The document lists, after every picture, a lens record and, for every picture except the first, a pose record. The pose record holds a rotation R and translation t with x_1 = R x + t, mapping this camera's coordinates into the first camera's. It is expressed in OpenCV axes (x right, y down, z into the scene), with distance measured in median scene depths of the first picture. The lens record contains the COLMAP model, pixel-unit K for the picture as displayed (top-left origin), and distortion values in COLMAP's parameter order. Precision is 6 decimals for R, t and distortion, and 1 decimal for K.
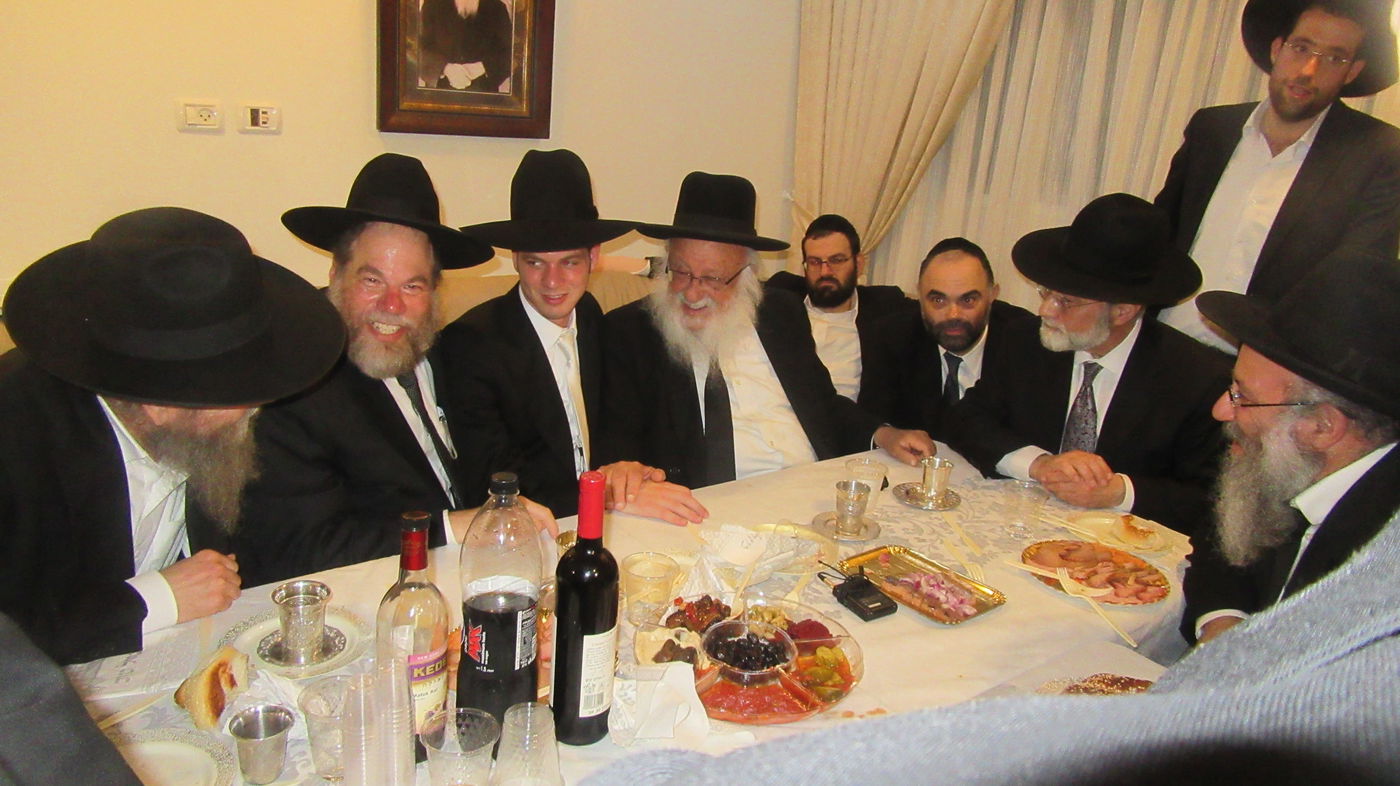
lens RADIAL K [[1080.4, 0, 697.9], [0, 1080.4, 397.6], [0, 0, 1]] dist [0.010163, -0.000698]
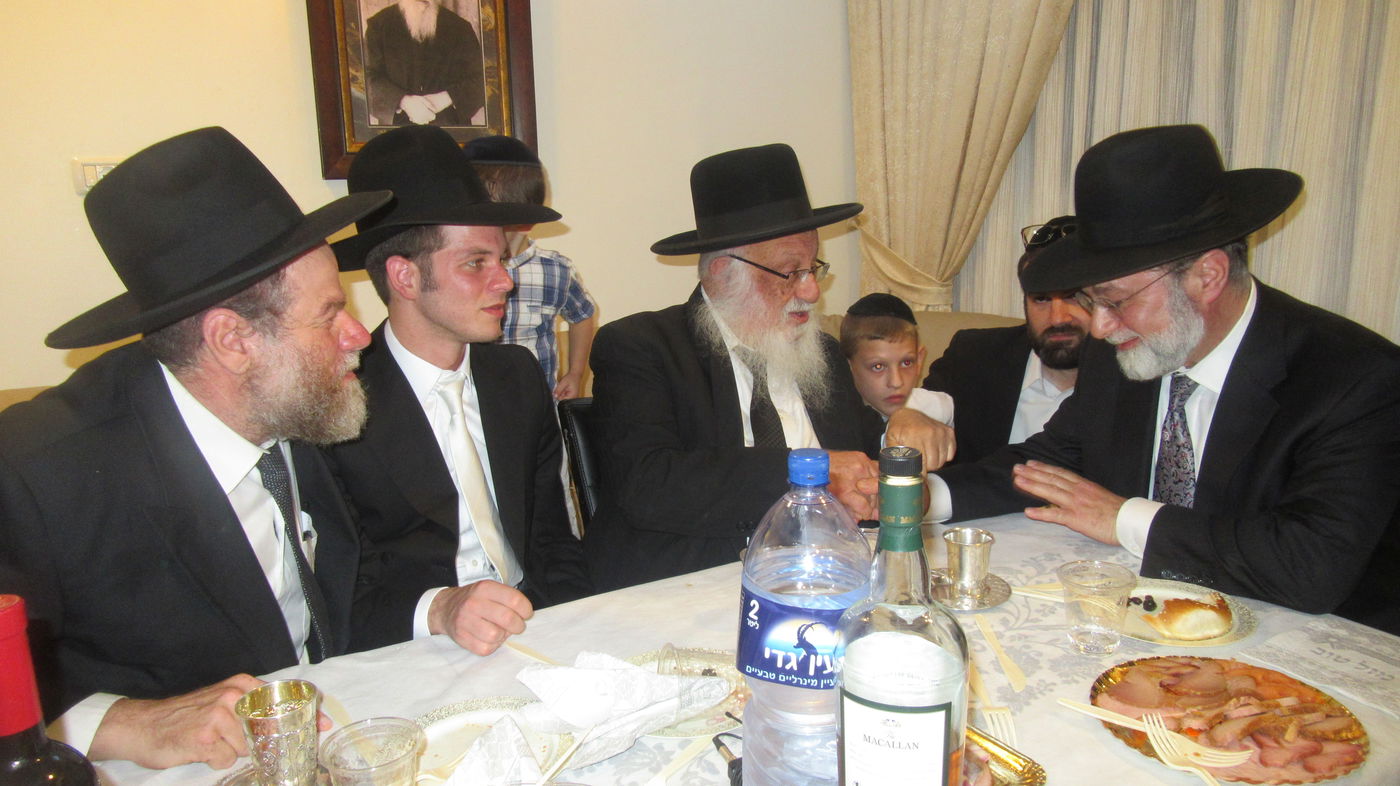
lens RADIAL K [[1065.4, 0, 693.6], [0, 1065.4, 390.4], [0, 0, 1]] dist [0.003202, -0.004219]
pose [[0.982622, -0.074639, -0.169949, 0.120719], [0.059028, 0.993713, -0.095132, 0.017038], [0.175981, 0.083447, 0.980850, 0.232973]]
